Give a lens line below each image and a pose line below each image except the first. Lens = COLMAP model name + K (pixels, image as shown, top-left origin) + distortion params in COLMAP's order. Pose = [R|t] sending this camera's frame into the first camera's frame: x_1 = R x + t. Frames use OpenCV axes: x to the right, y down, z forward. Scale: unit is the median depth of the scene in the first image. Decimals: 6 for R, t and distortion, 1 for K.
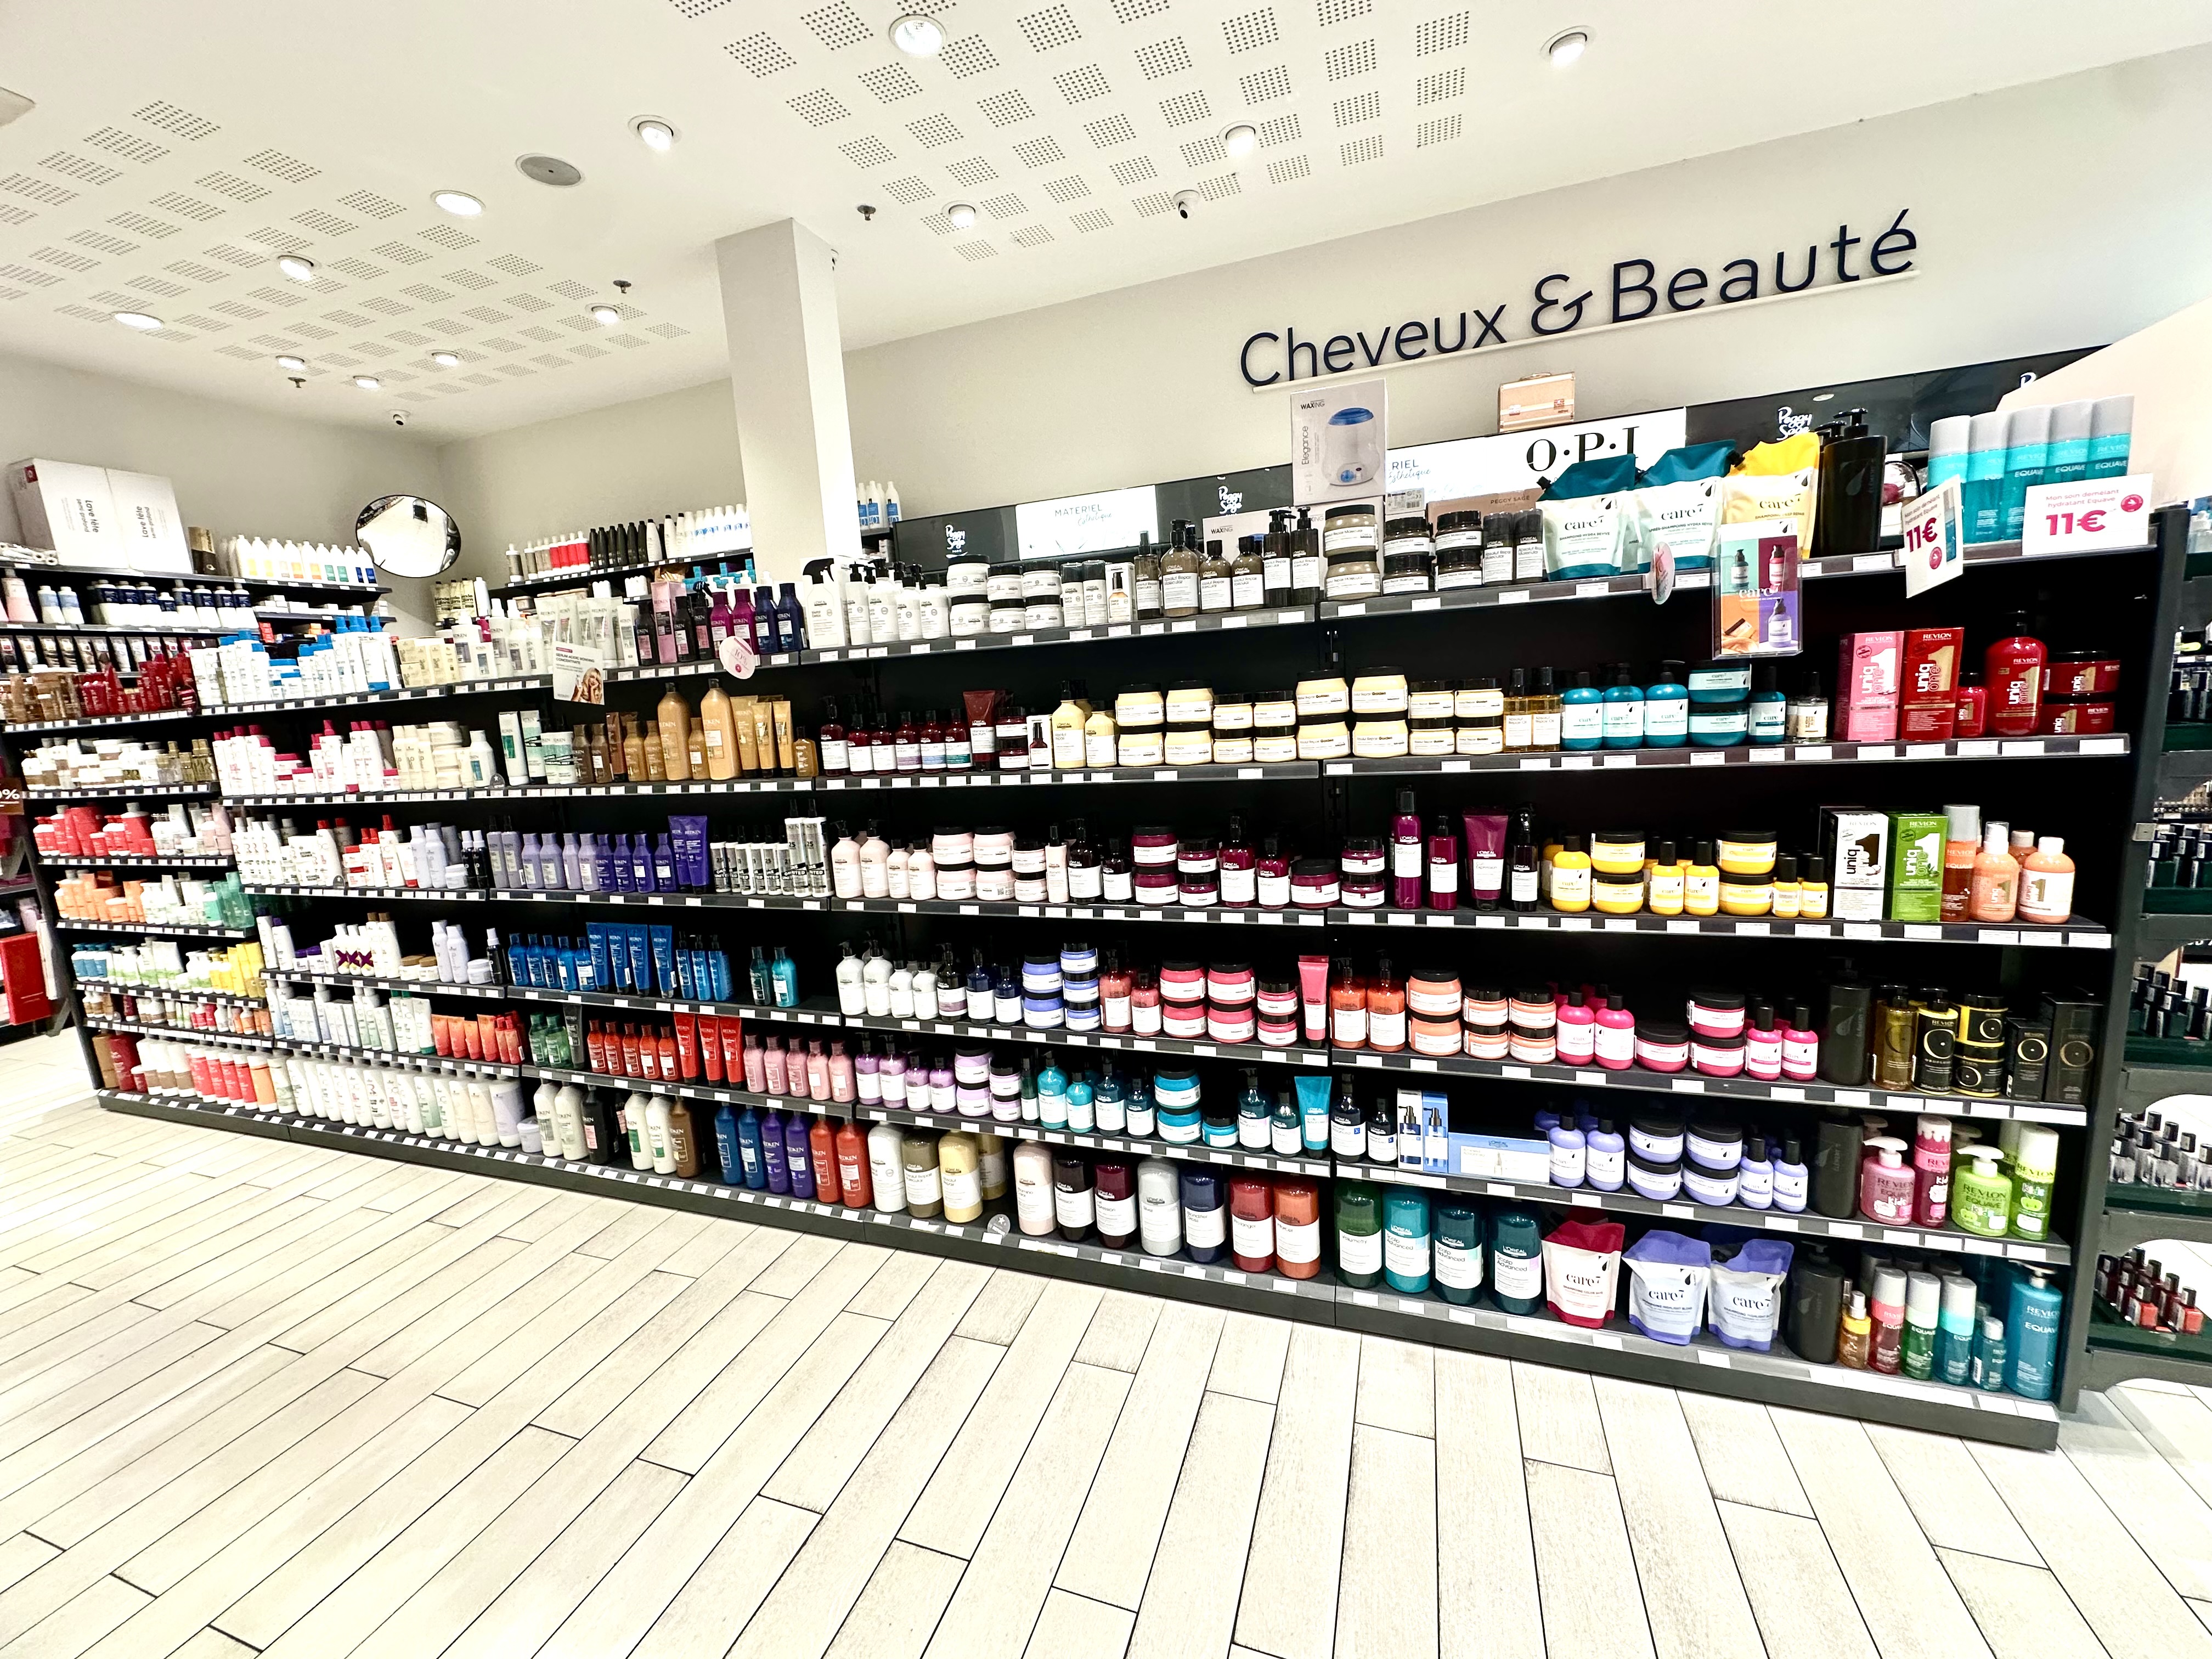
lens RADIAL K [[883.5, 0, 1101.6], [0, 883.5, 832.4], [0, 0, 1]] dist [-0.001932, -0.000319]
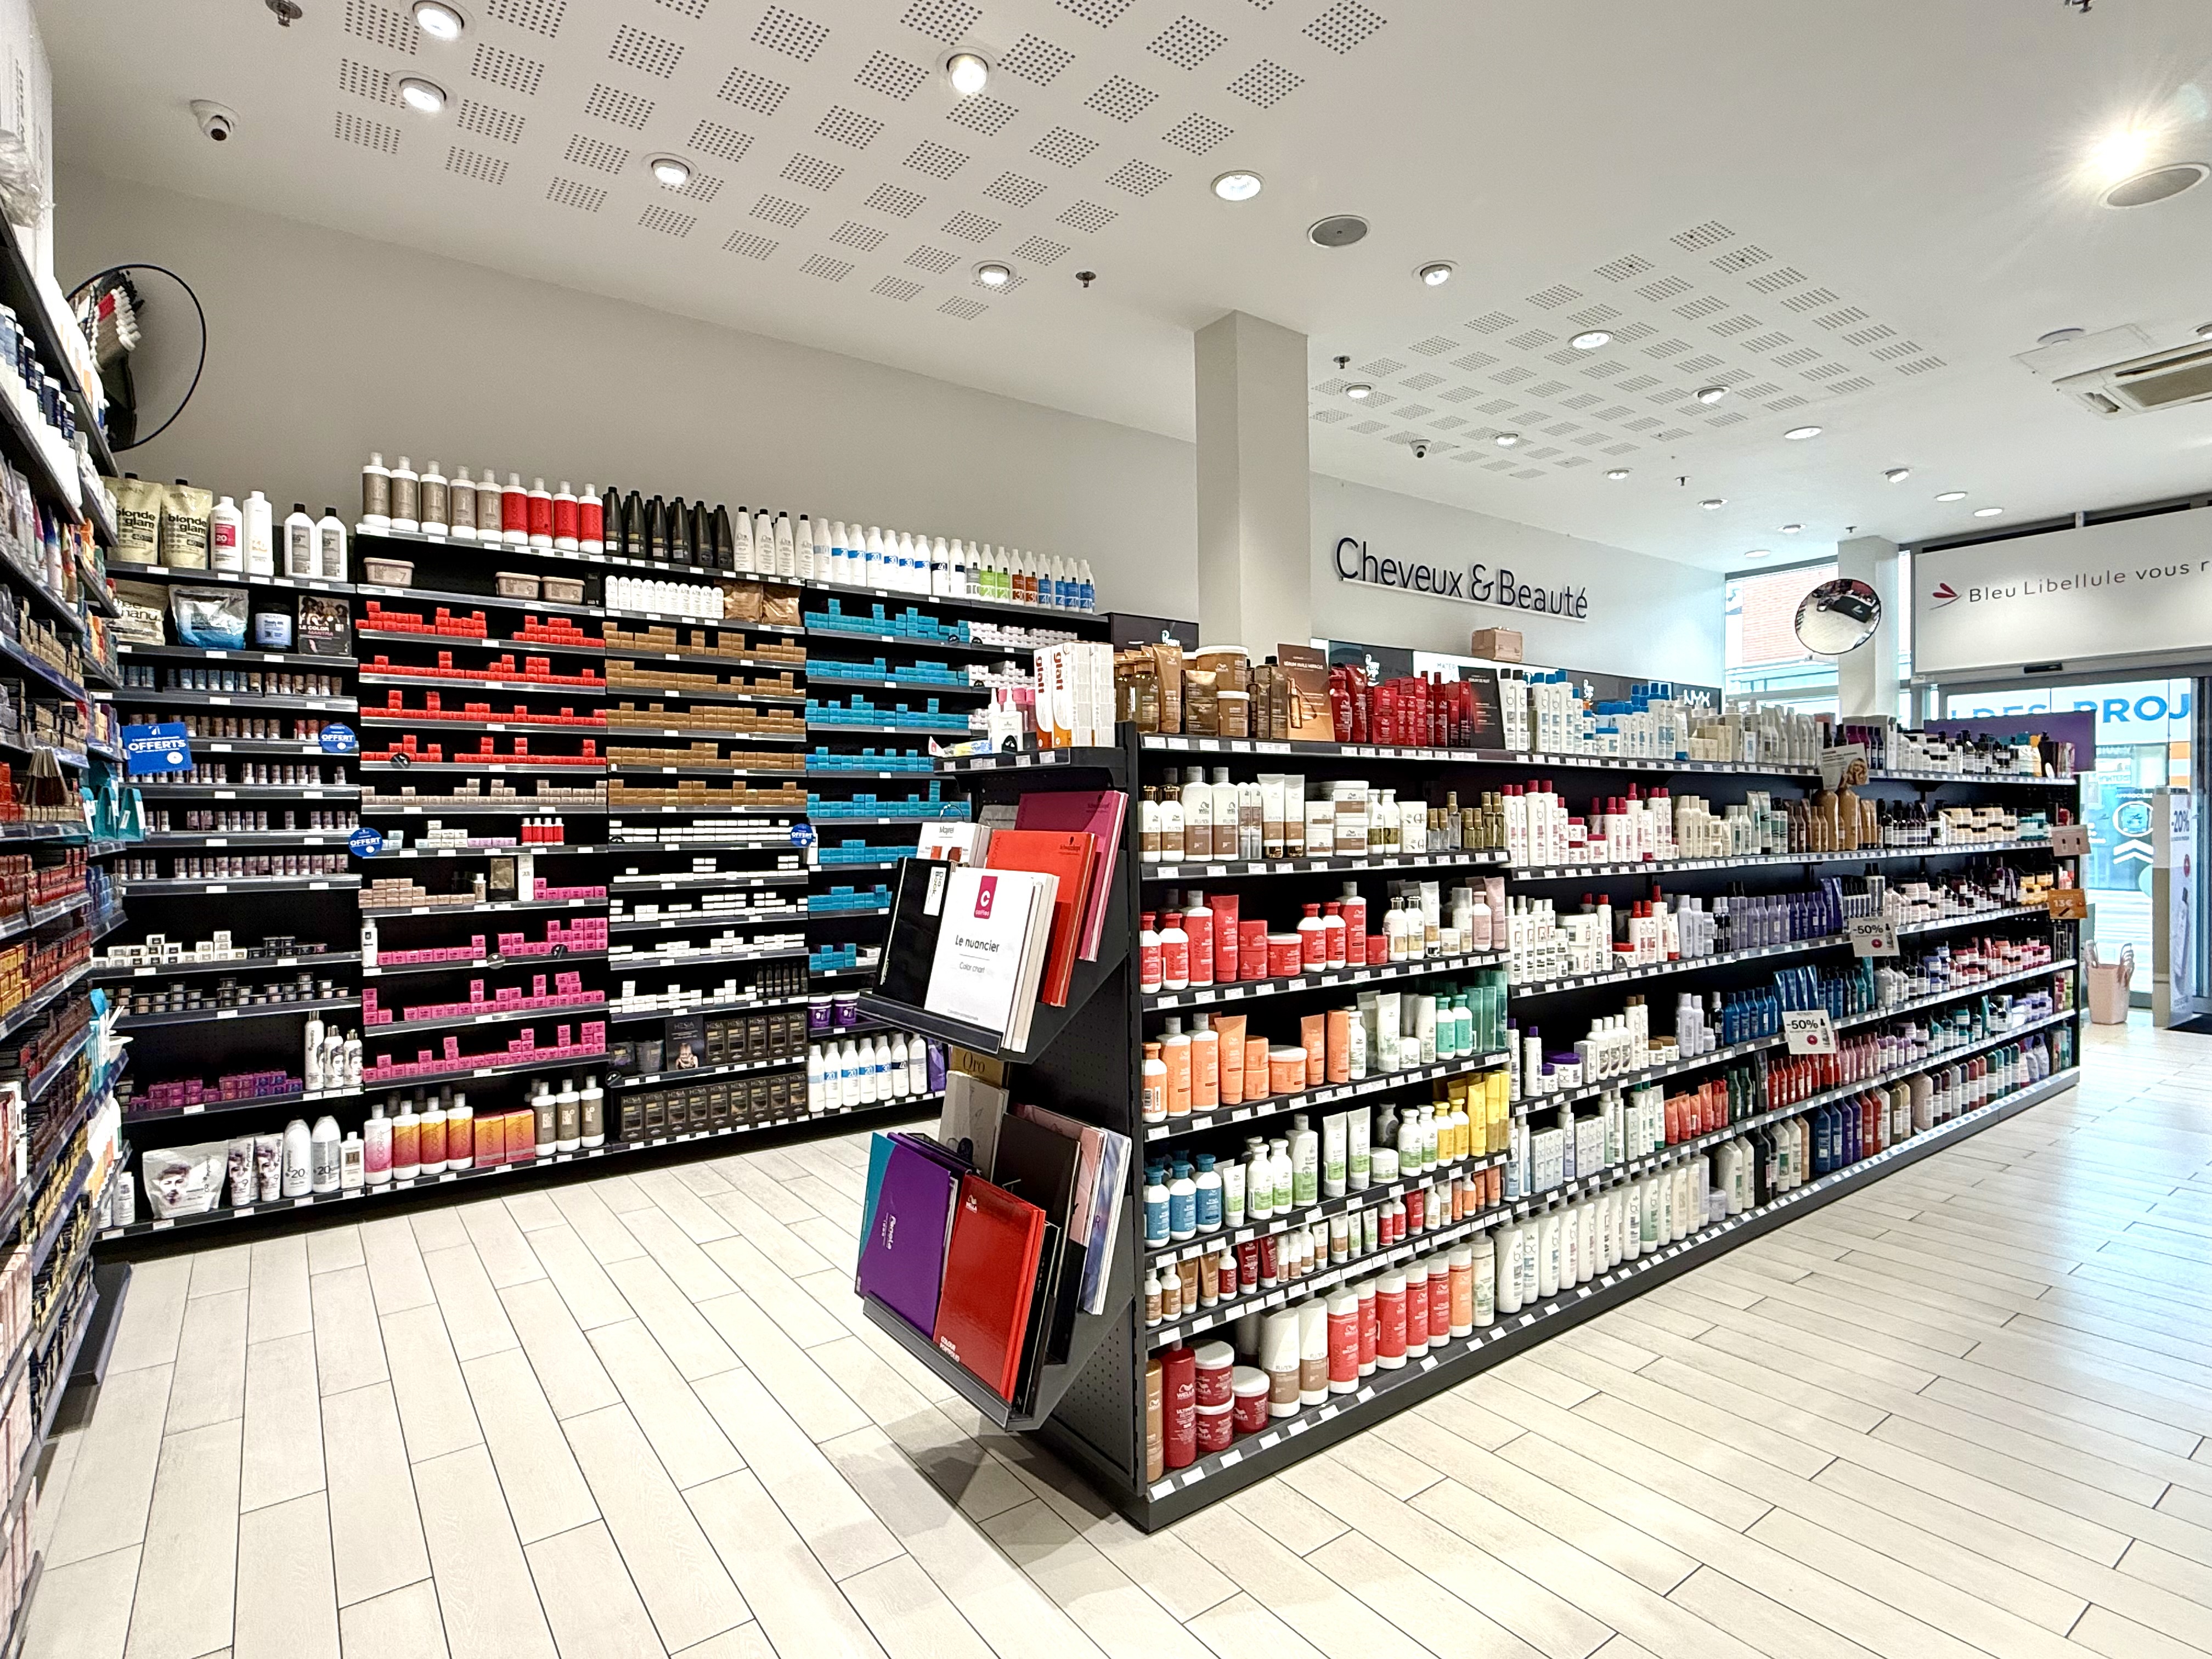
lens RADIAL K [[1137.4, 0, 1096.1], [0, 1137.4, 838.4], [0, 0, 1]] dist [-0.000929, 0.000803]
pose [[0.566119, 0.048205, 0.822913, -2.064319], [0.107159, 0.985514, -0.131449, 0.025392], [-0.817329, 0.162598, 0.552752, 0.765517]]
